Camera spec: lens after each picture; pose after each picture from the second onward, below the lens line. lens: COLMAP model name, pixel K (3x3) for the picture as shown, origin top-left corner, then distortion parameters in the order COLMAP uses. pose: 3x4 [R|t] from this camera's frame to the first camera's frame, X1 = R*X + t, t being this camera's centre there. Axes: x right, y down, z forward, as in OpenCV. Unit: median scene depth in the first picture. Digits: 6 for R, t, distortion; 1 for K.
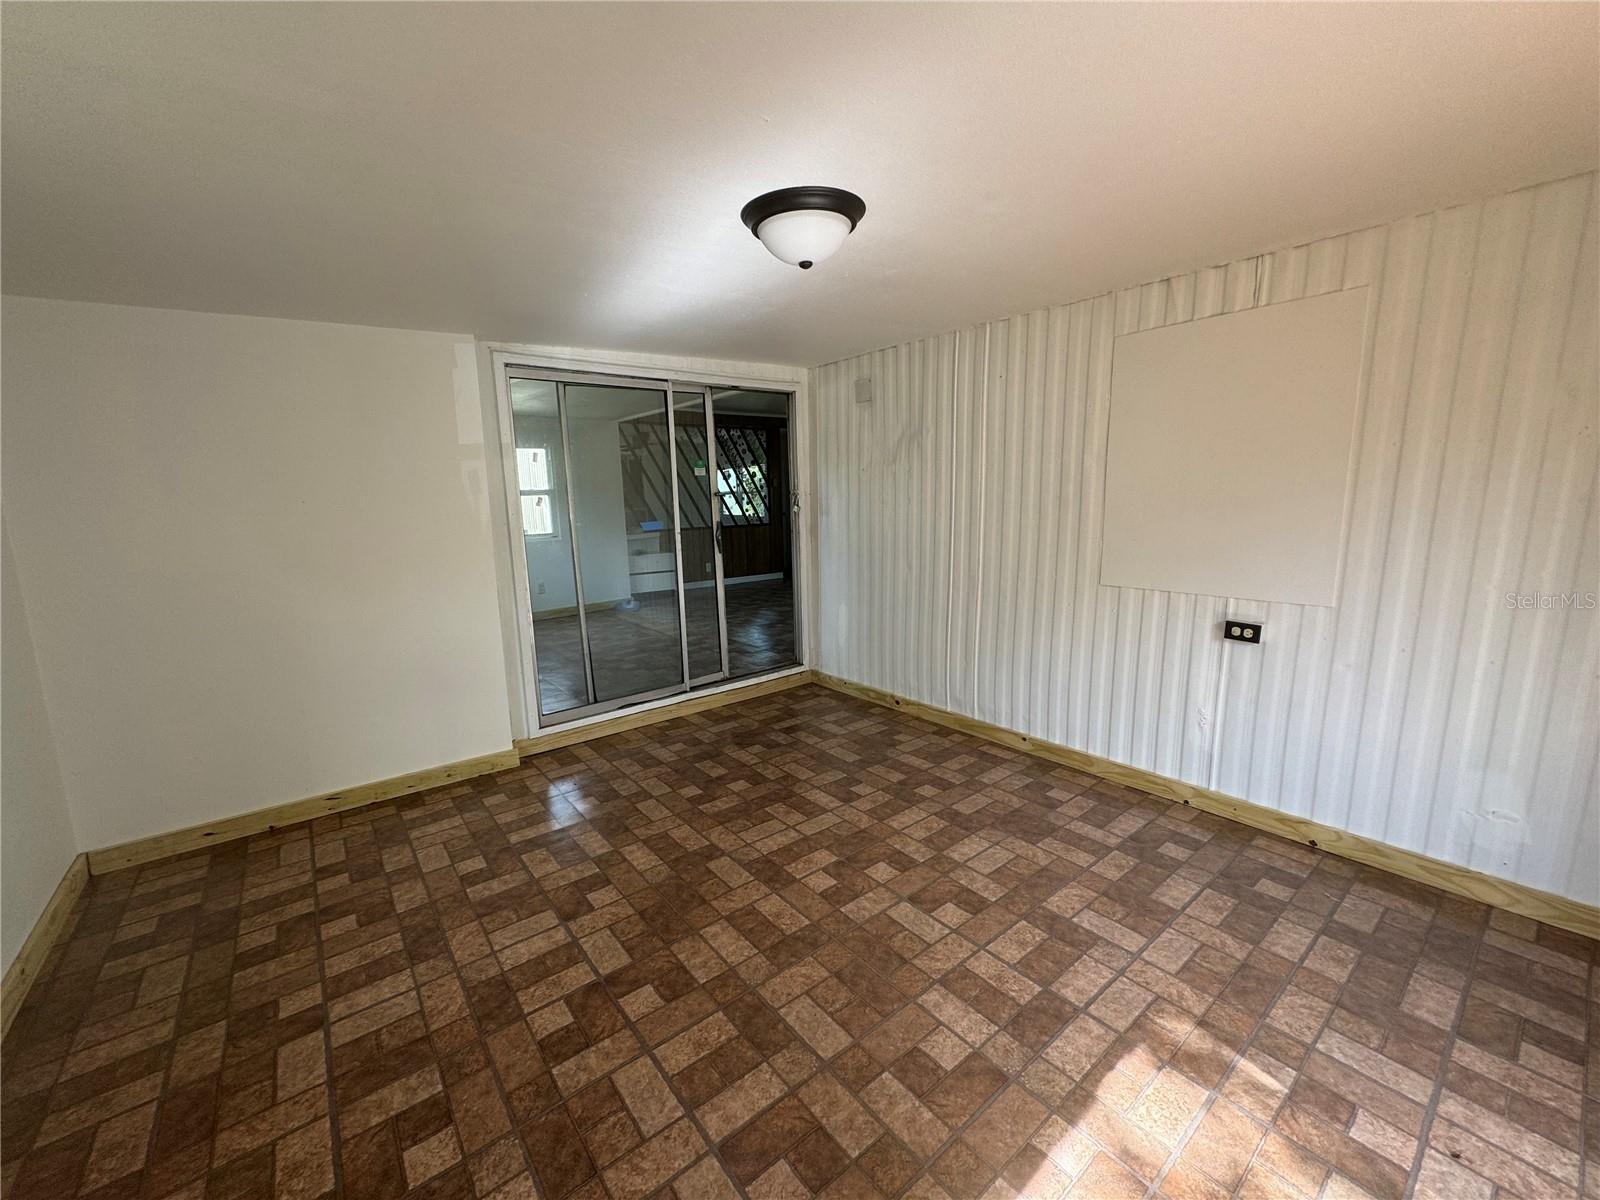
lens RADIAL K [[635.9, 0, 796.7], [0, 635.9, 607.3], [0, 0, 1]] dist [-0.002274, 0.000748]
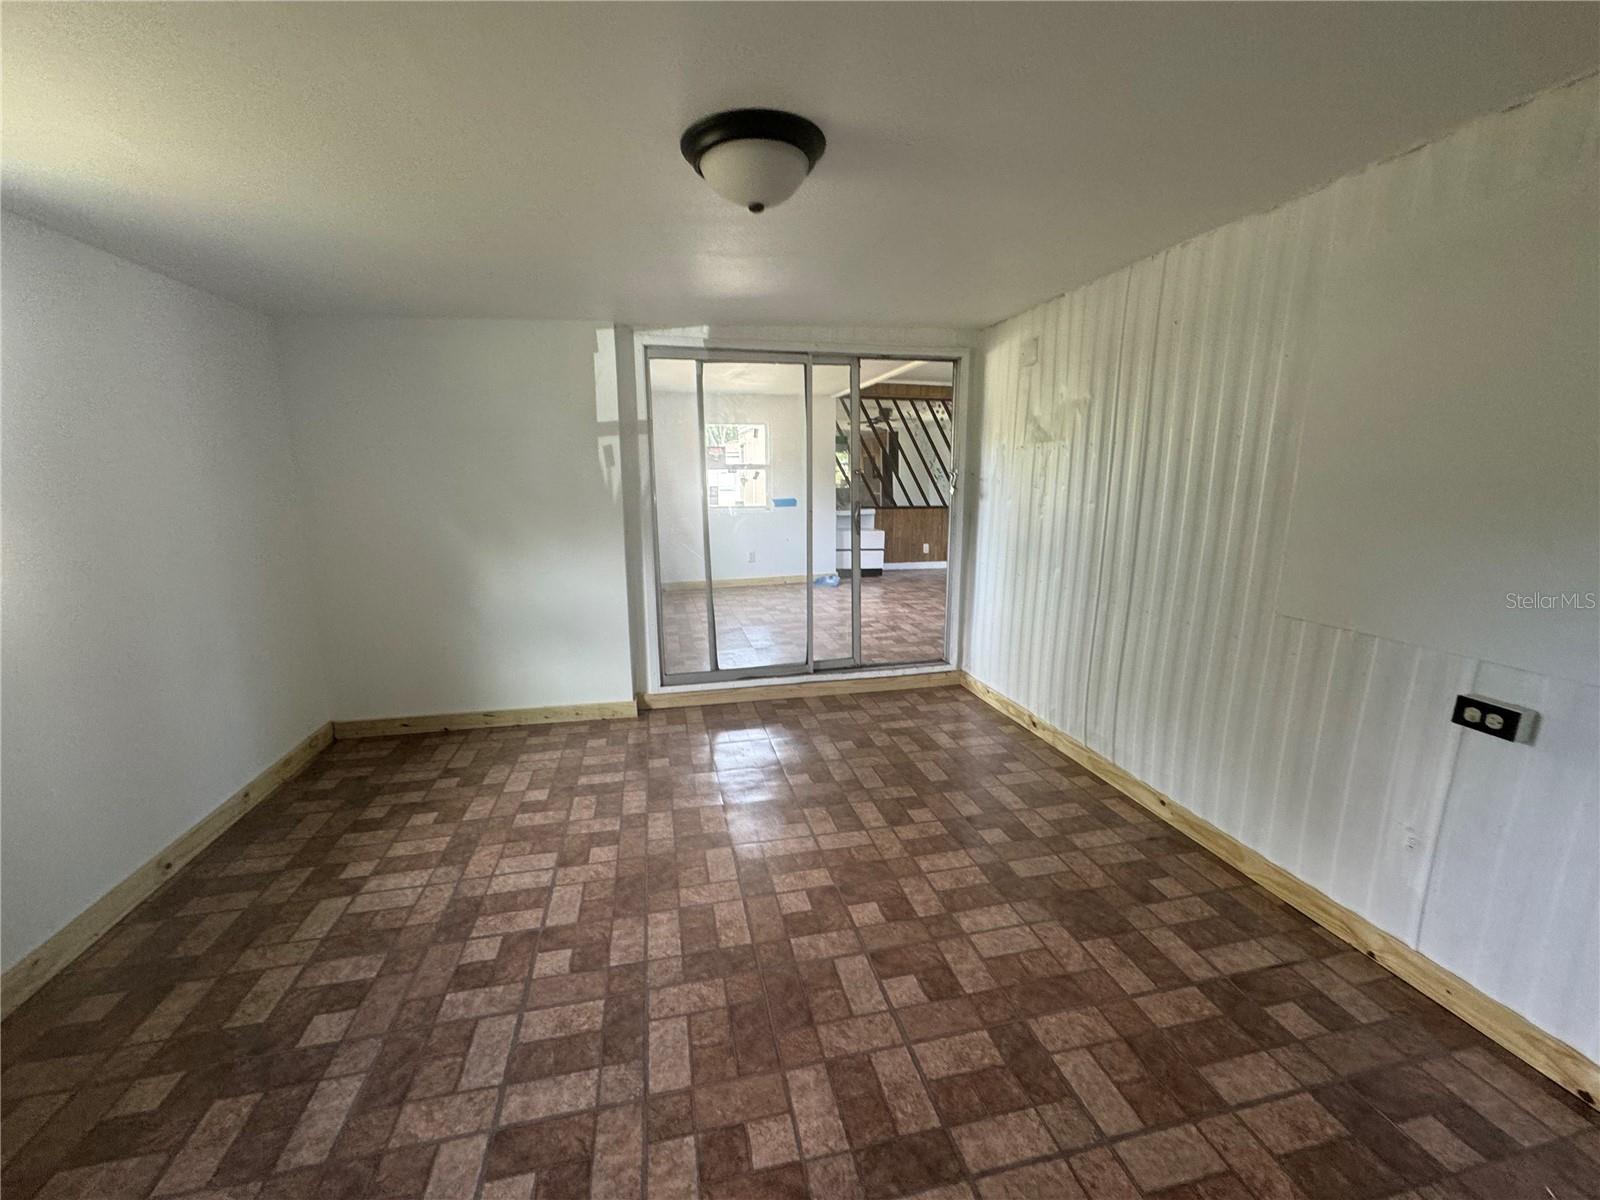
lens RADIAL K [[635.9, 0, 796.7], [0, 635.9, 606.2], [0, 0, 1]] dist [-0.002274, 0.000748]
pose [[0.900858, 0.109316, -0.420125, 0.362043], [-0.094866, 0.993958, 0.055209, -0.039573], [0.423622, -0.009880, 0.905785, 0.174585]]
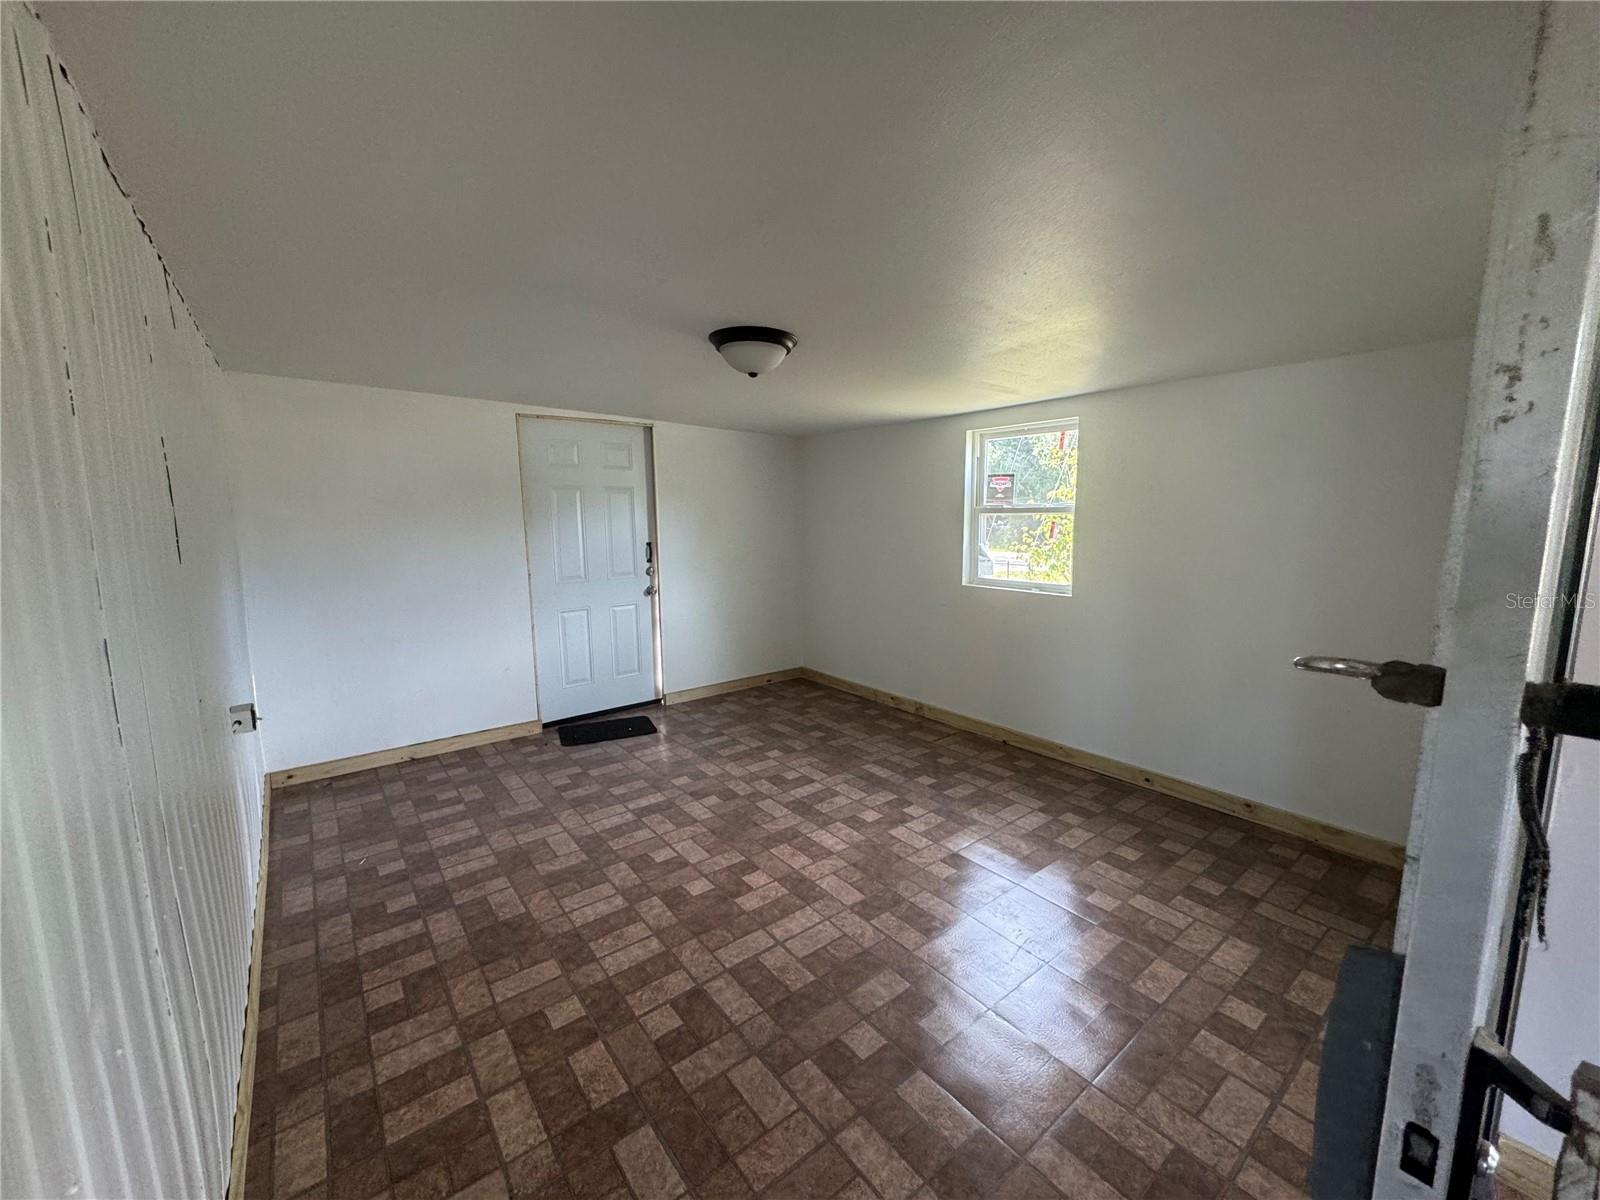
lens RADIAL K [[635.9, 0, 805.4], [0, 635.9, 603.4], [0, 0, 1]] dist [-0.002274, 0.000748]
pose [[-0.999524, 0.030848, 0.000209, -0.062812], [0.029308, 0.947465, 0.318513, -0.377900], [0.009627, 0.318368, -0.947918, 1.851990]]
